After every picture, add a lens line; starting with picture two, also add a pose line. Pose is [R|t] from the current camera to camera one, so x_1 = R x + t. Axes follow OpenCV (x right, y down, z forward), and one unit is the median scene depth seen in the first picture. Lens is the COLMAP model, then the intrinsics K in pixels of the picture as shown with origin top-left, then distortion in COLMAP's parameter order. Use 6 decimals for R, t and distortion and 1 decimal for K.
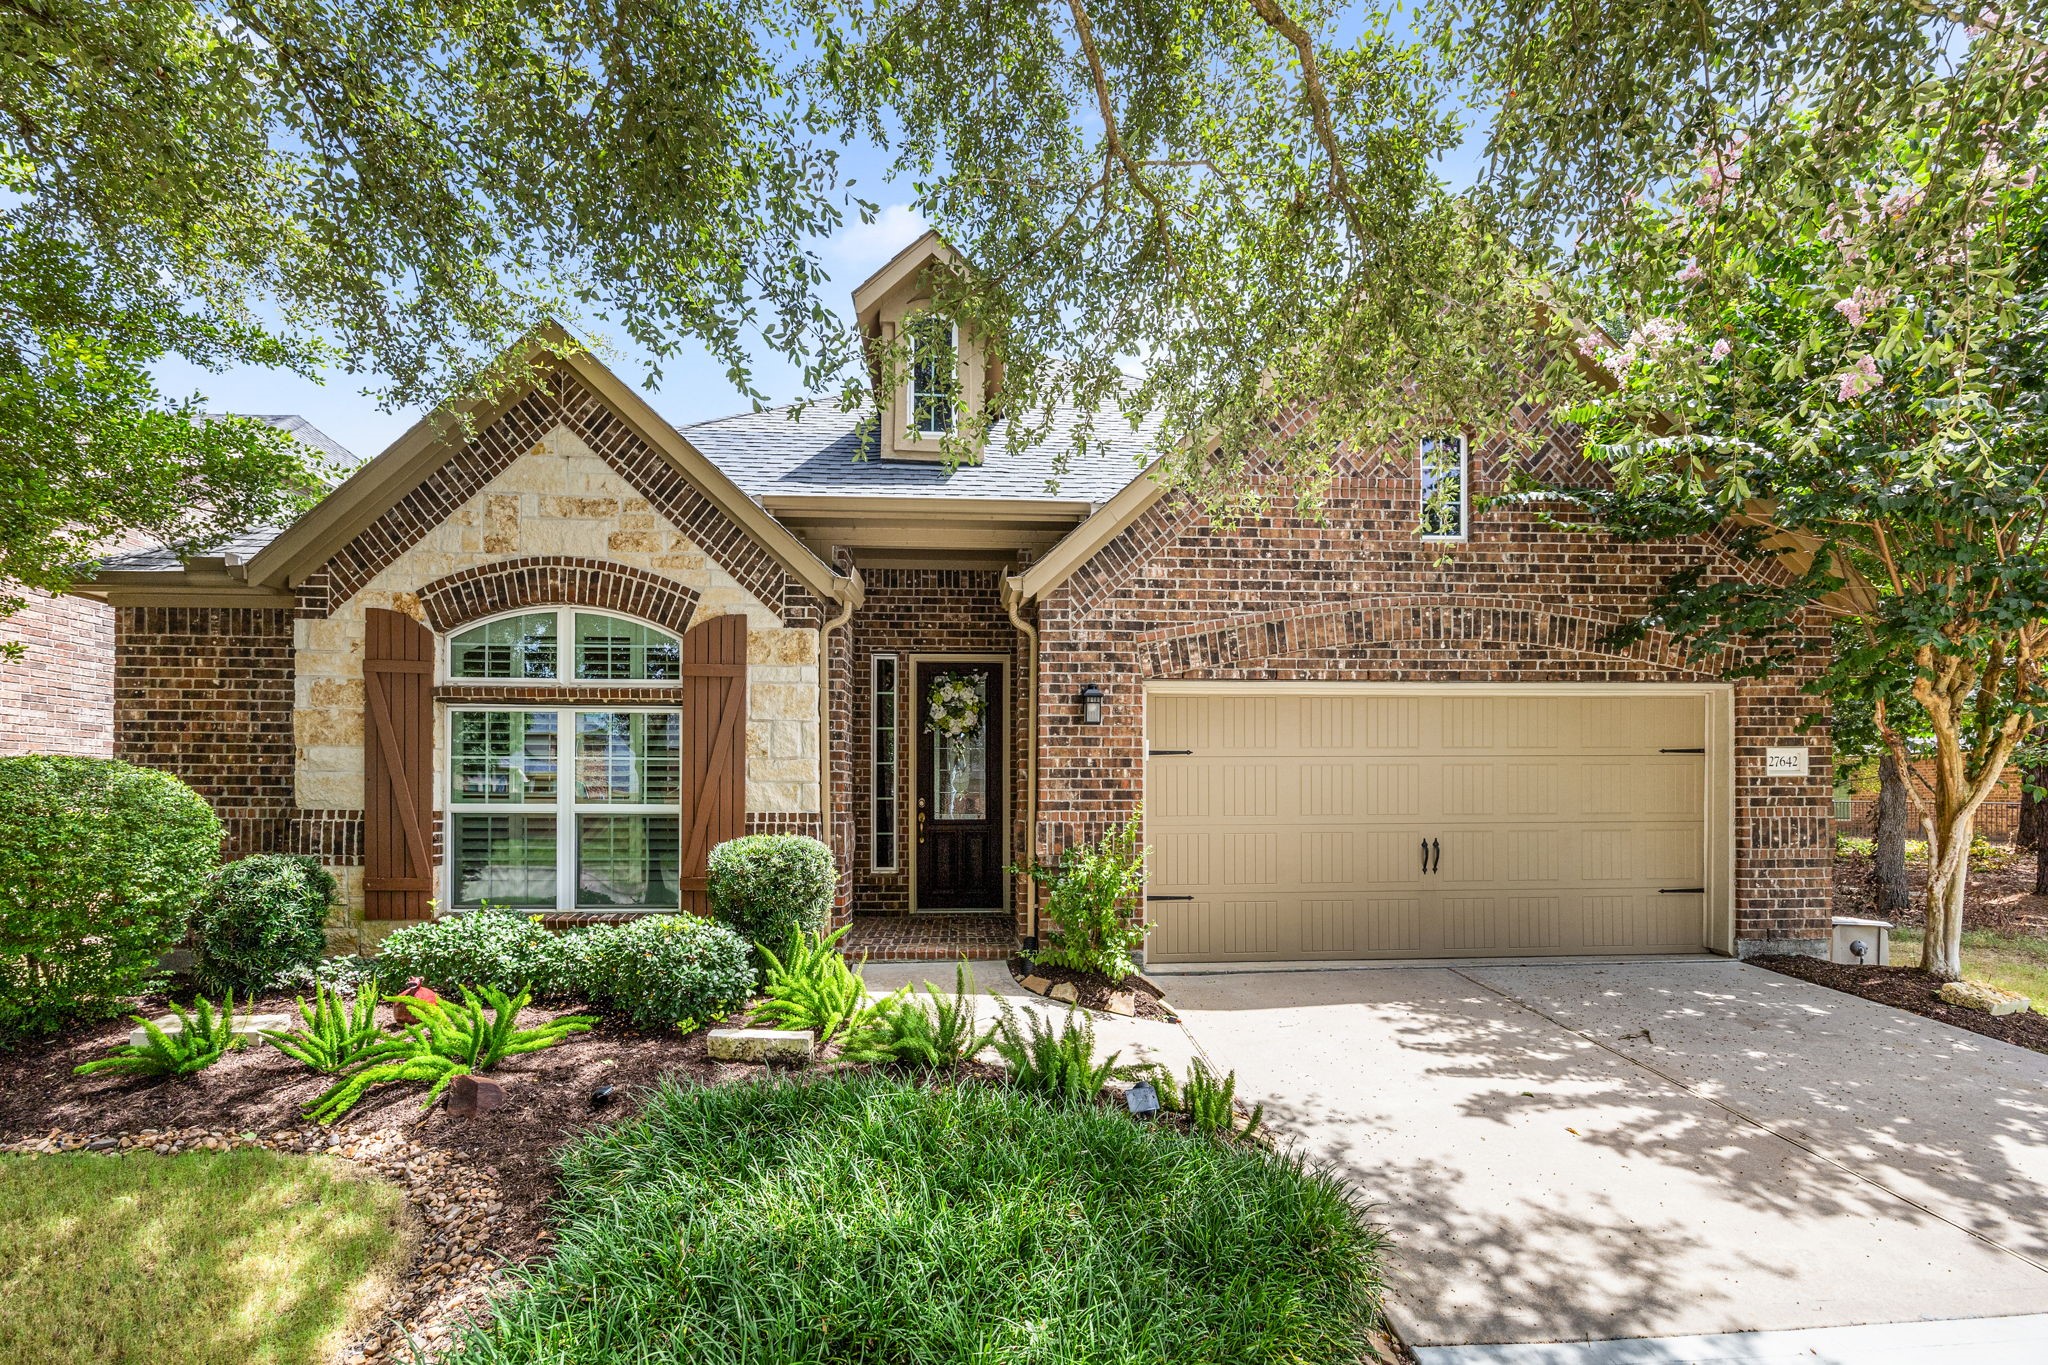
lens RADIAL K [[792.4, 0, 1028.9], [0, 792.4, 667.4], [0, 0, 1]] dist [-0.004901, -0.000137]
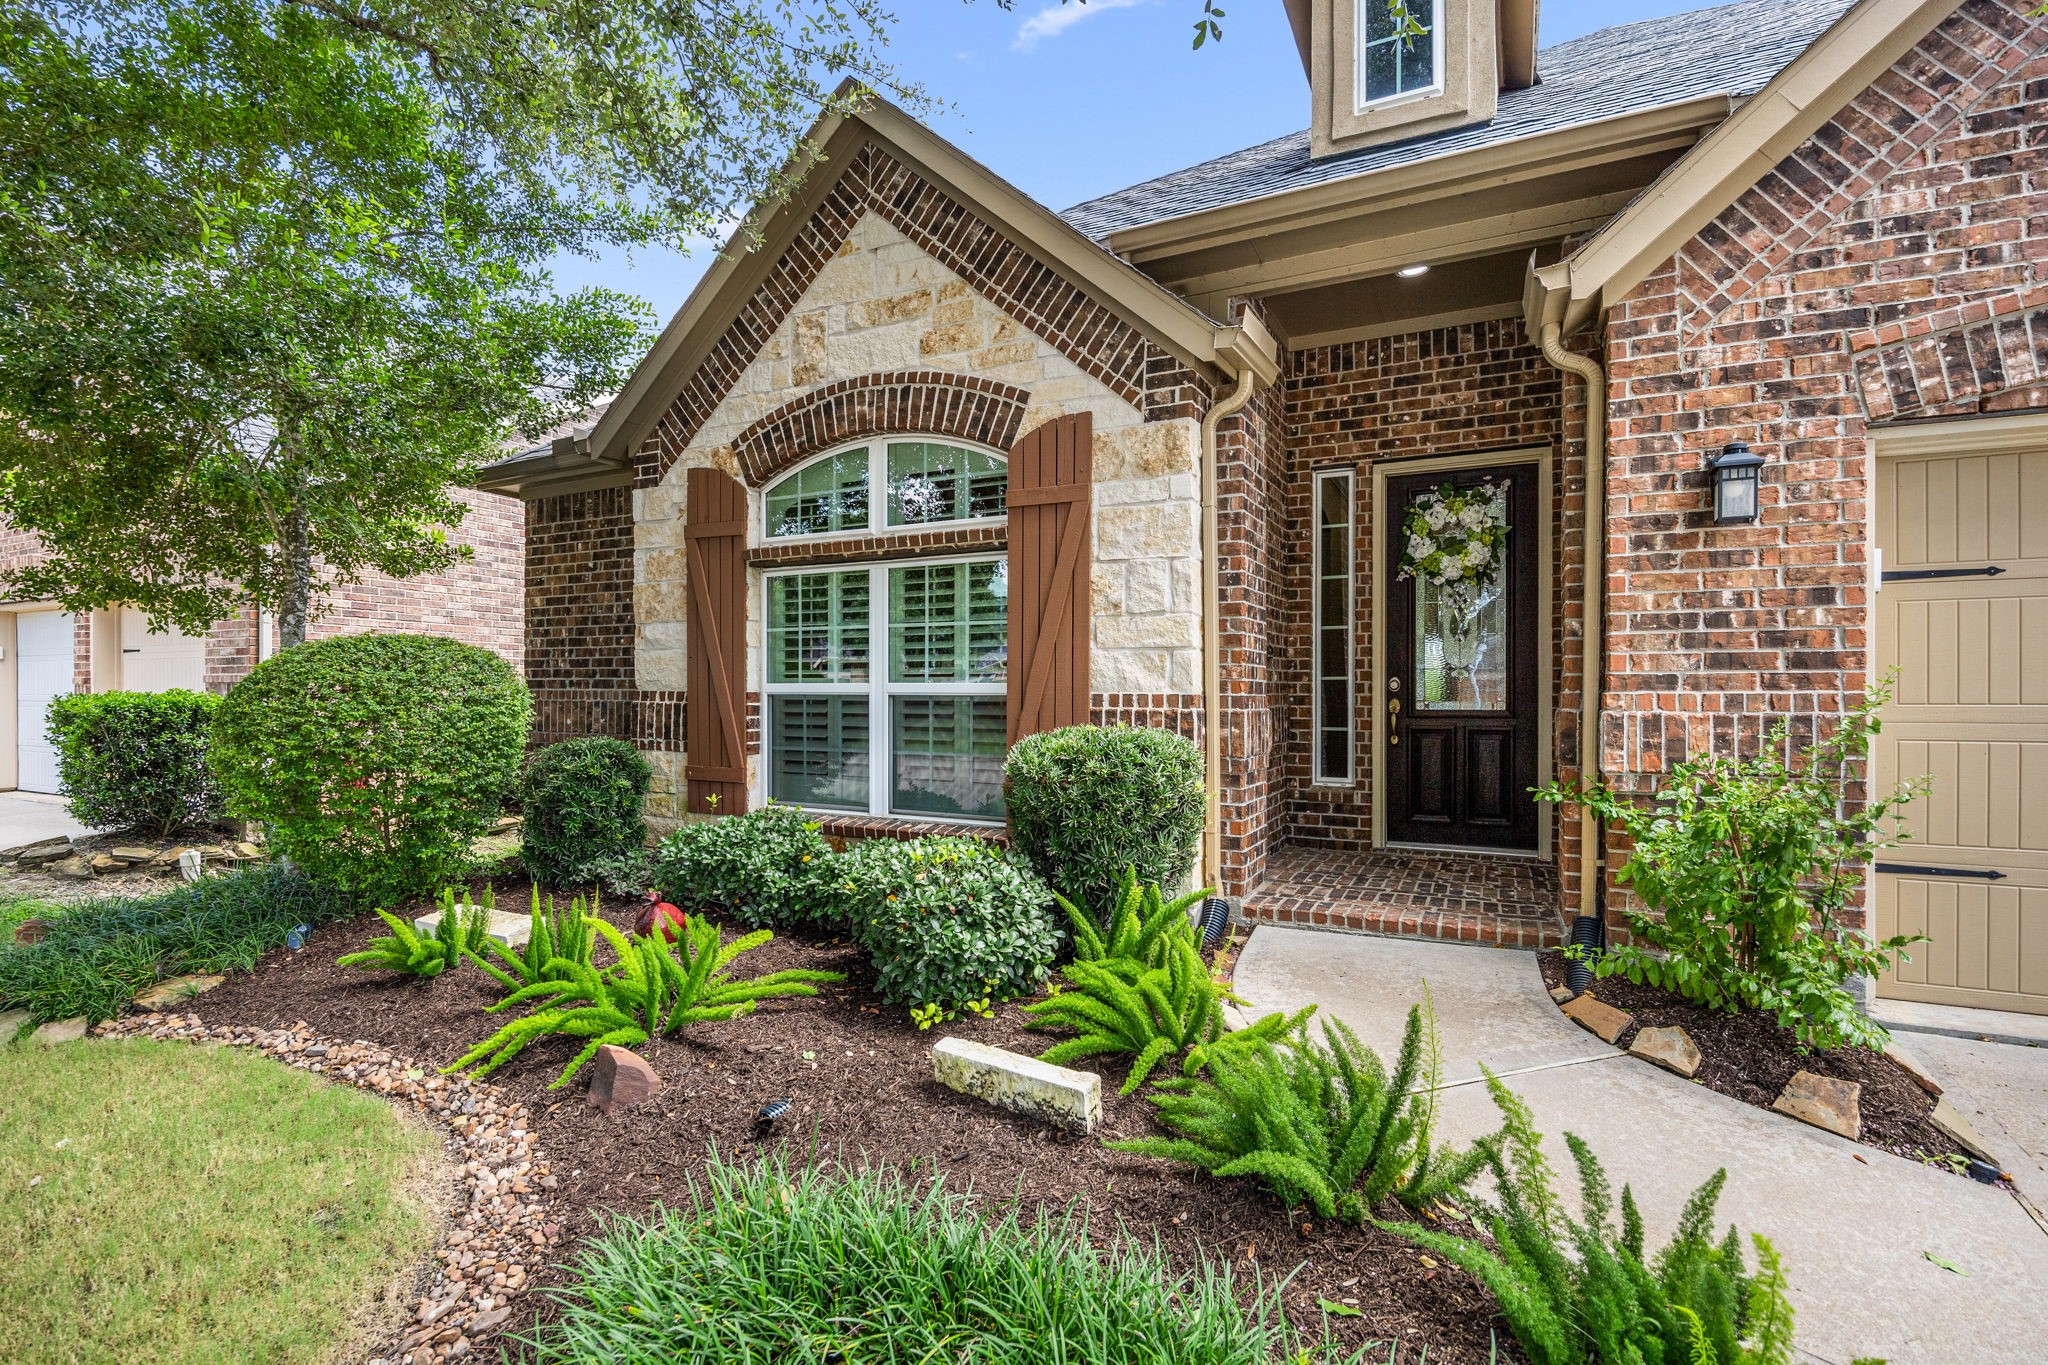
lens RADIAL K [[847.8, 0, 1022.7], [0, 847.8, 700.1], [0, 0, 1]] dist [-0.009617, 0.000045]
pose [[0.826478, -0.001435, -0.562968, 0.007670], [0.097245, 0.985329, 0.140251, 0.072449], [0.554507, -0.170660, 0.814492, 0.332478]]
